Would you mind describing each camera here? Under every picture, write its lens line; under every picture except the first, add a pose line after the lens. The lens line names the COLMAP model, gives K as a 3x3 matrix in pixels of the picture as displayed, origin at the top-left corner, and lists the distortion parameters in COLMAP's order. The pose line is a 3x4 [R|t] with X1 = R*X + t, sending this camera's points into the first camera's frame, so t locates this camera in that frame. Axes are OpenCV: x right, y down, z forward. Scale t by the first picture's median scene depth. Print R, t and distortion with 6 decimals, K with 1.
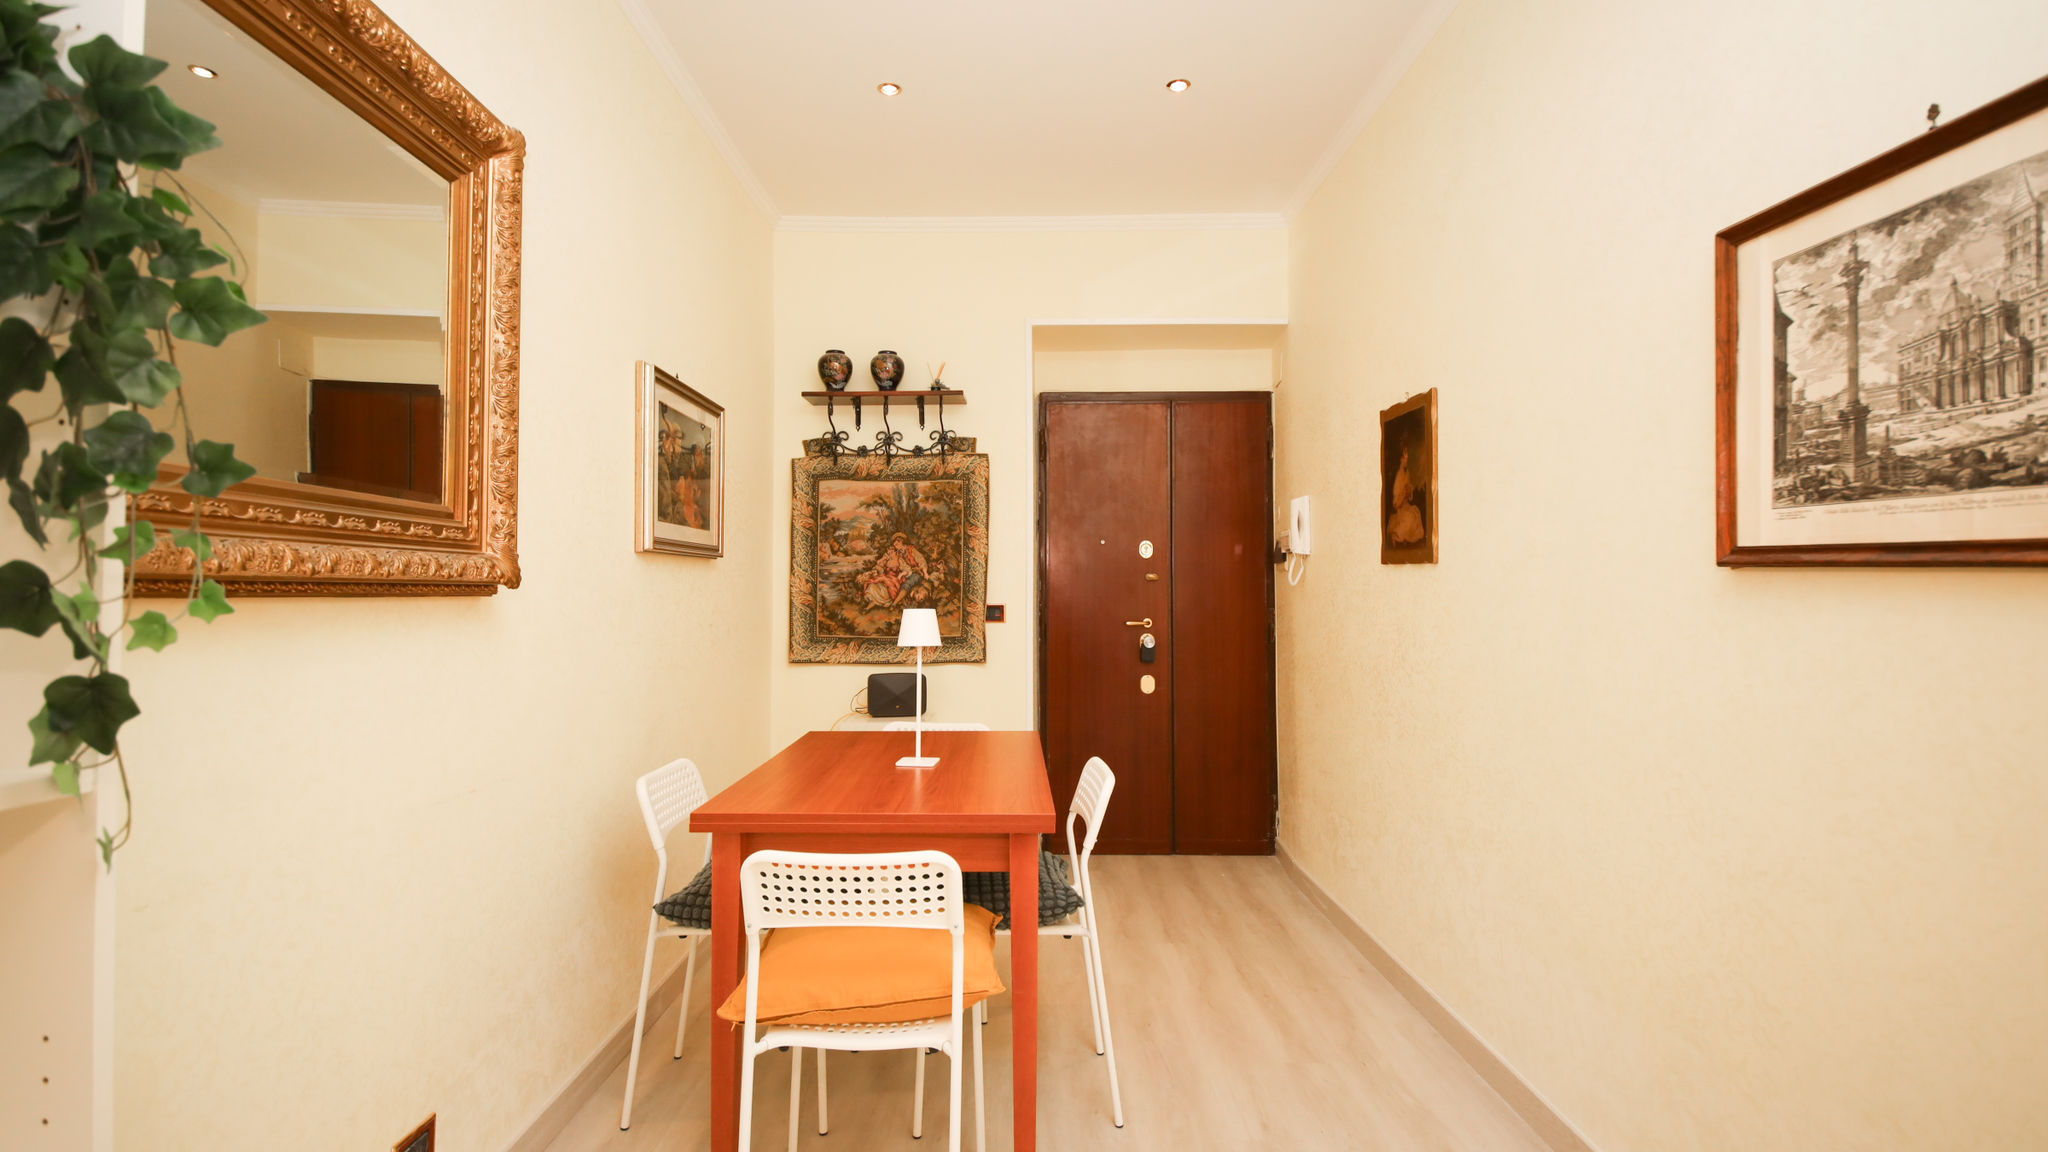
lens RADIAL K [[979.5, 0, 1018.6], [0, 979.5, 569.4], [0, 0, 1]] dist [0.041372, -0.033145]
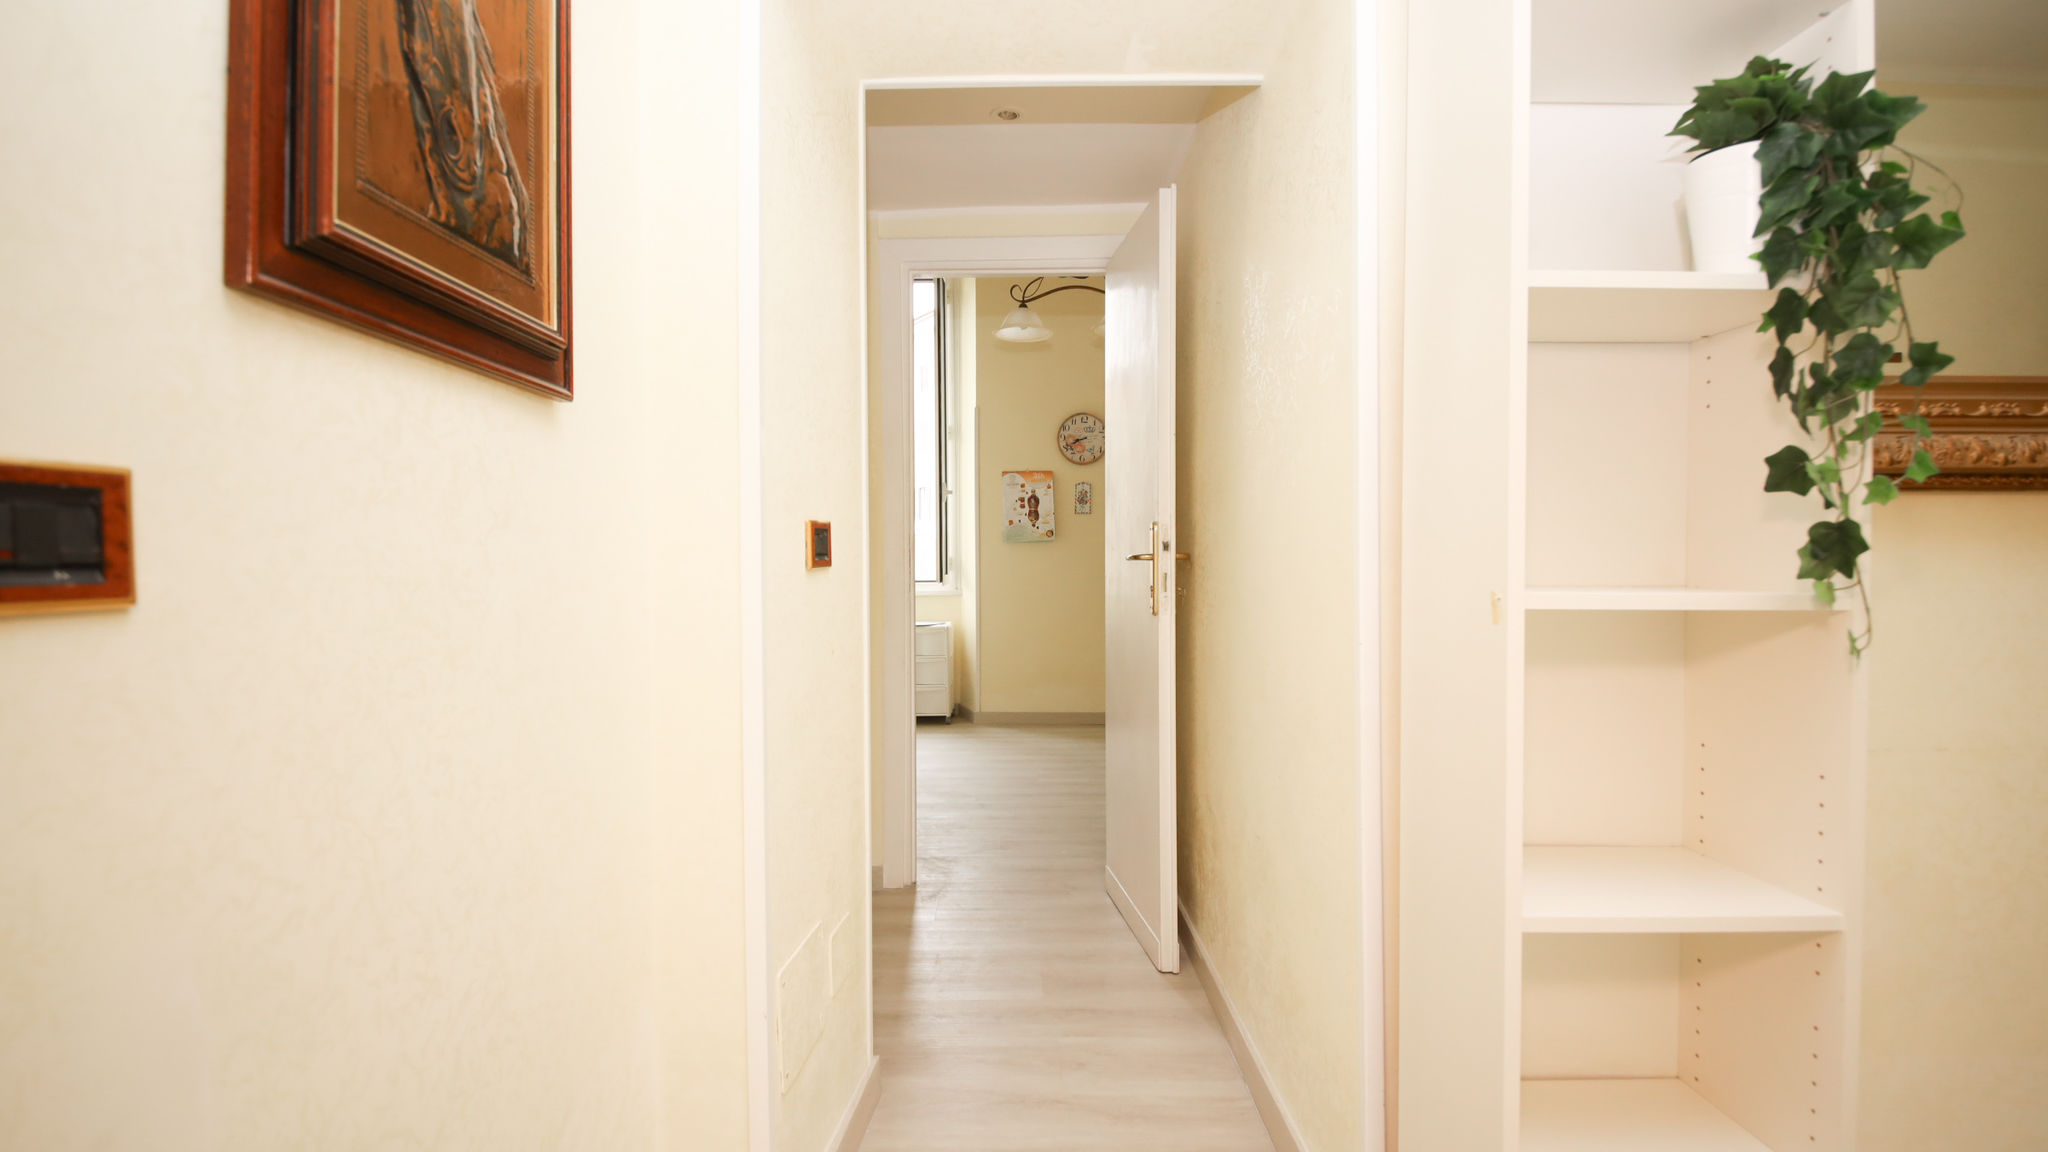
lens RADIAL K [[967.6, 0, 1016.8], [0, 967.6, 571.1], [0, 0, 1]] dist [0.037723, -0.035472]
pose [[-0.002123, 0.016339, -0.999864, 0.188360], [0.029973, 0.999418, 0.016268, 0.046012], [0.999548, -0.029935, -0.002612, -0.075548]]
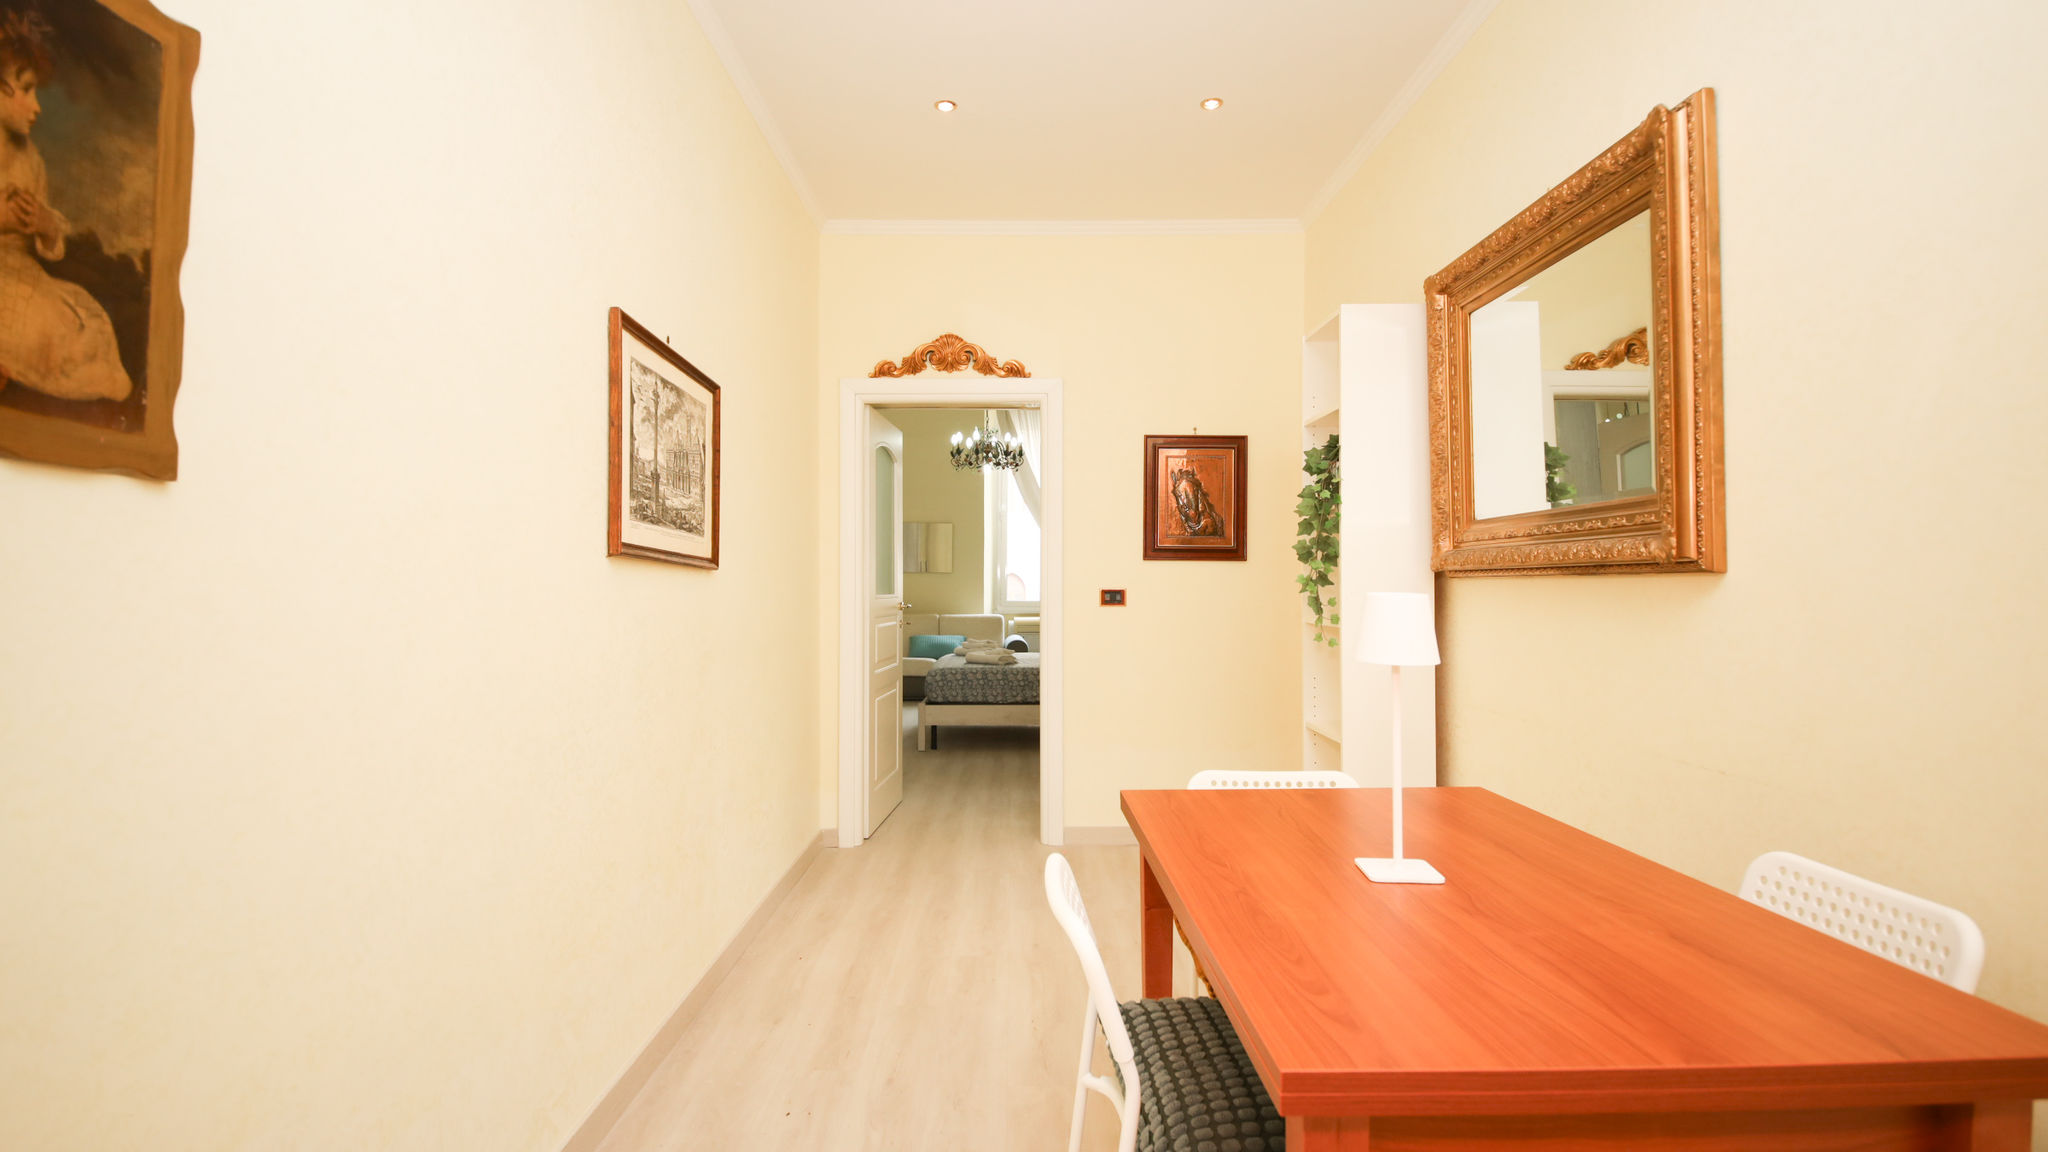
lens RADIAL K [[979.5, 0, 1018.6], [0, 979.5, 569.4], [0, 0, 1]] dist [0.041372, -0.033145]
pose [[-0.999985, 0.002728, -0.004749, 0.148516], [0.002934, 0.999030, -0.043940, 0.066388], [0.004624, -0.043953, -0.999023, 2.032115]]
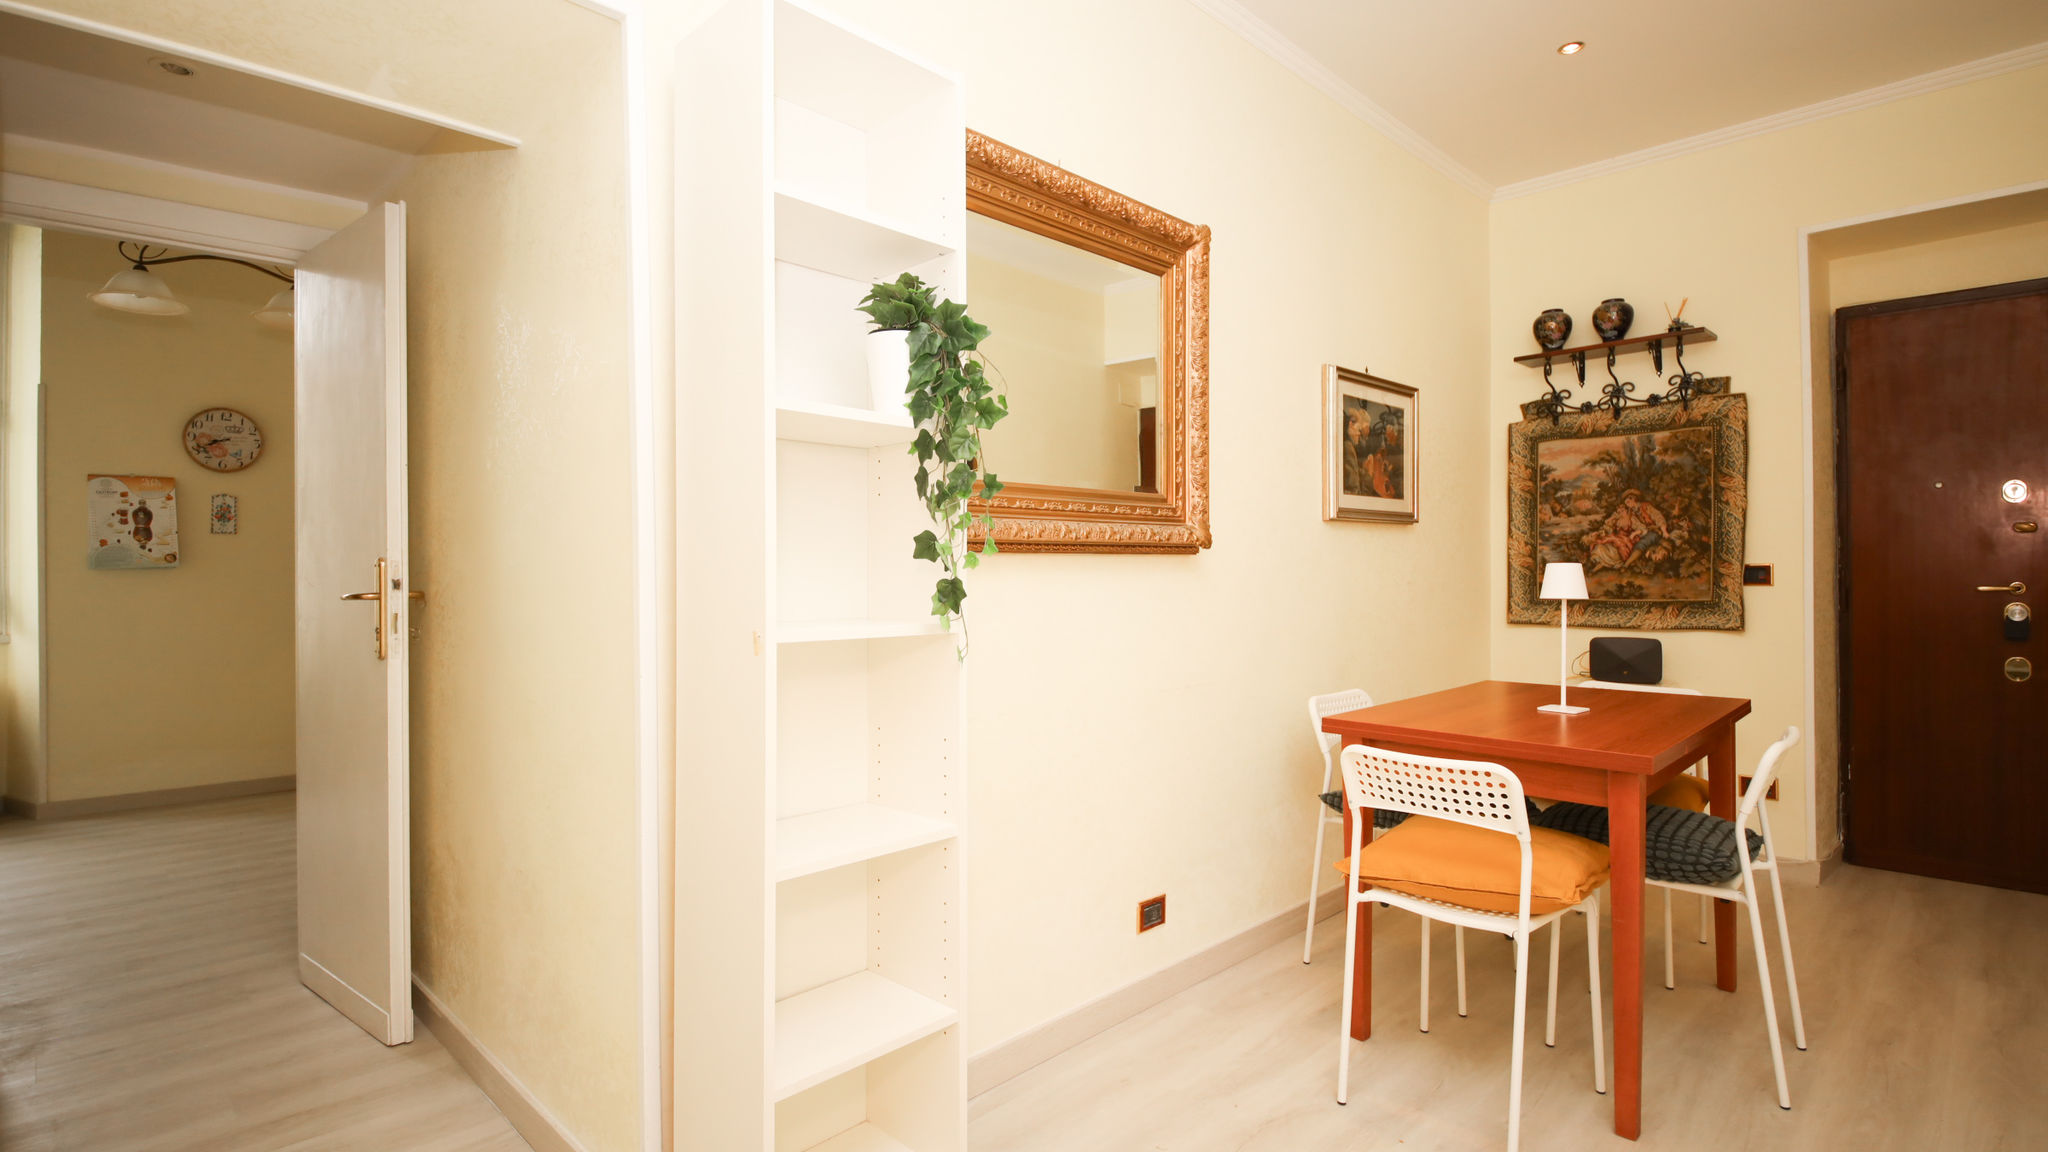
lens RADIAL K [[967.6, 0, 1016.8], [0, 967.6, 571.1], [0, 0, 1]] dist [0.037723, -0.035472]
pose [[0.700920, -0.004999, -0.713223, 0.303901], [0.025821, 0.999498, 0.018369, 0.019289], [0.712773, -0.031291, 0.700697, -0.185398]]
